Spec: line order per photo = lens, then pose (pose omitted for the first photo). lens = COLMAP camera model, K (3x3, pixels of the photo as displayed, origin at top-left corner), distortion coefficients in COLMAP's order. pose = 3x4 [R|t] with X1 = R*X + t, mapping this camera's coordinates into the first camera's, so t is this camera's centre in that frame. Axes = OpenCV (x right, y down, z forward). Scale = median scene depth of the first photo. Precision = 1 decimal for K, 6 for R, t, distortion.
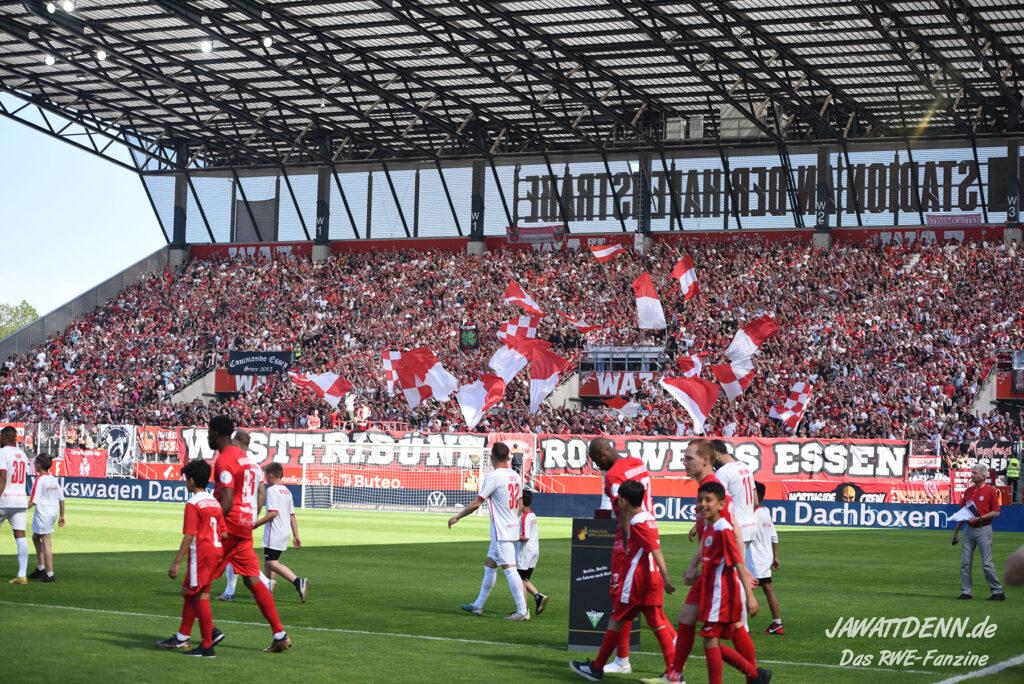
lens RADIAL K [[2235.4, 0, 516.8], [0, 2235.4, 349.4], [0, 0, 1]] dist [-0.160698, 0.000000]
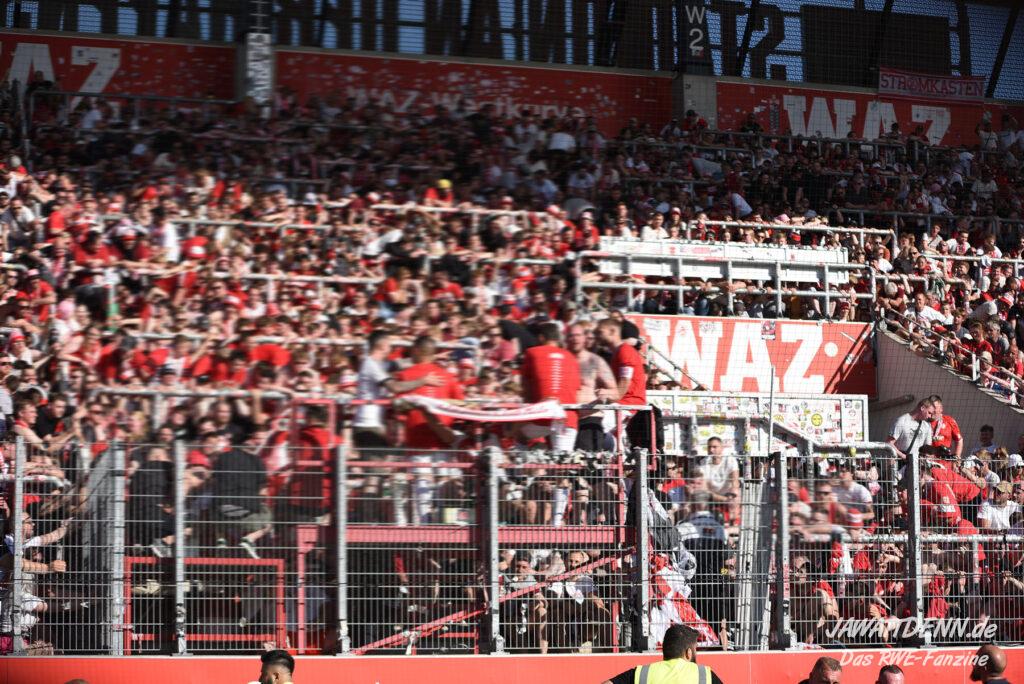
lens RADIAL K [[2096.9, 0, 512.6], [0, 2096.9, 342.9], [0, 0, 1]] dist [-0.176078, 0.000000]
pose [[0.743282, 0.064120, 0.665899, -0.157164], [-0.004016, 0.995806, -0.091404, 0.036816], [-0.668967, 0.065265, 0.740422, 0.721957]]
